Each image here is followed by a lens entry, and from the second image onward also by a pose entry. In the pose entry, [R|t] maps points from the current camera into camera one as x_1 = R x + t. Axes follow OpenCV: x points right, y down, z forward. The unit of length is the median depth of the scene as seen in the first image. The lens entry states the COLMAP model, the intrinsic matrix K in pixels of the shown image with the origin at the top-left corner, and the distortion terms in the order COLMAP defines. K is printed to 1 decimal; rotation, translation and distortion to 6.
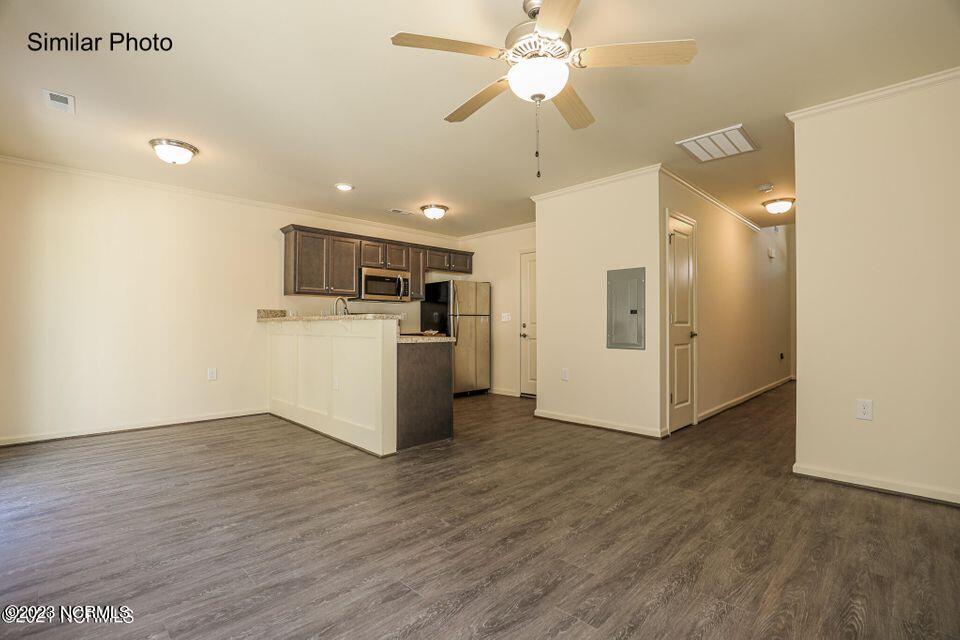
lens RADIAL K [[443.1, 0, 481.7], [0, 443.1, 322.9], [0, 0, 1]] dist [-0.020916, -0.000351]
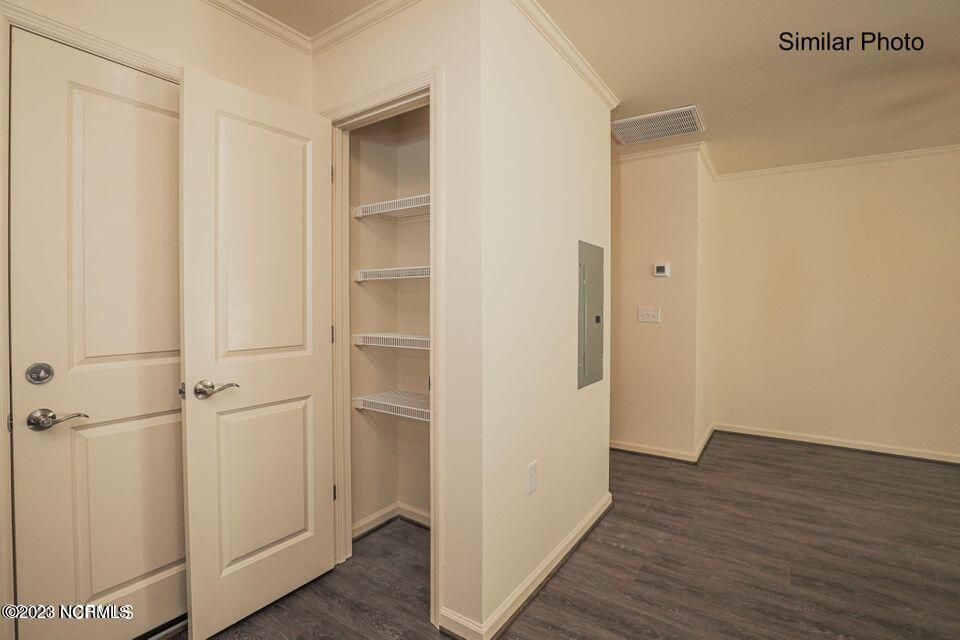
lens RADIAL K [[443.1, 0, 482.4], [0, 443.1, 316.7], [0, 0, 1]] dist [-0.020916, -0.000351]
pose [[-0.174570, -0.021773, 0.984404, -0.300999], [-0.003764, 0.999763, 0.021445, -0.055344], [-0.984638, 0.000039, -0.174610, 1.742990]]
